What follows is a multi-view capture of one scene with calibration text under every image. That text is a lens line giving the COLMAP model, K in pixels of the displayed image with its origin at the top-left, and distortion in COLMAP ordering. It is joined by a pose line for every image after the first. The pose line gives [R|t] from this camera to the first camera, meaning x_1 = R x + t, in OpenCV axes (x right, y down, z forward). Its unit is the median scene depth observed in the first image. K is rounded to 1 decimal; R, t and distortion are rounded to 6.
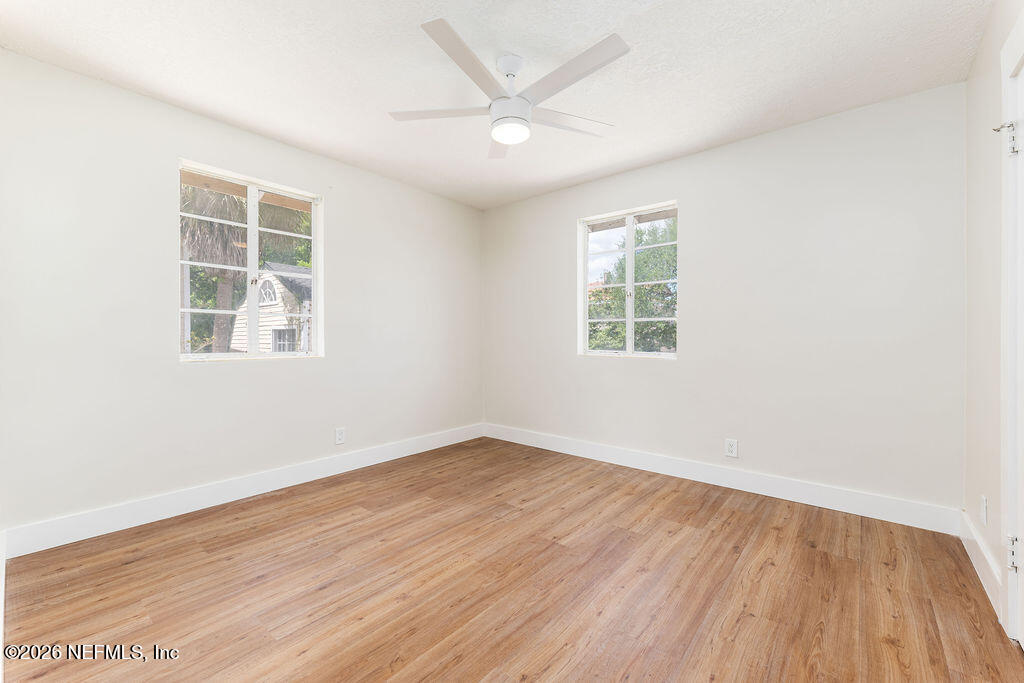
lens RADIAL K [[417.9, 0, 509.8], [0, 417.9, 337.2], [0, 0, 1]] dist [0.000236, -0.000002]
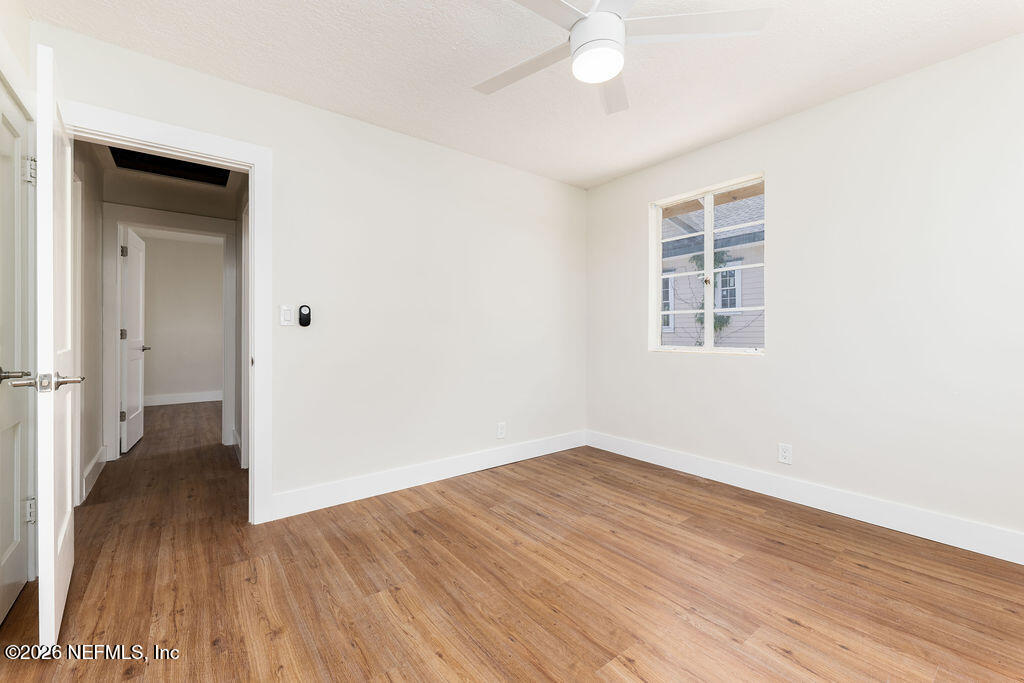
lens RADIAL K [[417.9, 0, 509.8], [0, 417.9, 337.2], [0, 0, 1]] dist [0.000236, -0.000002]
pose [[-0.214310, 0.003454, -0.976760, 0.675086], [0.005873, 0.999980, 0.002248, 0.007064], [0.976748, -0.005255, -0.214326, 0.882400]]
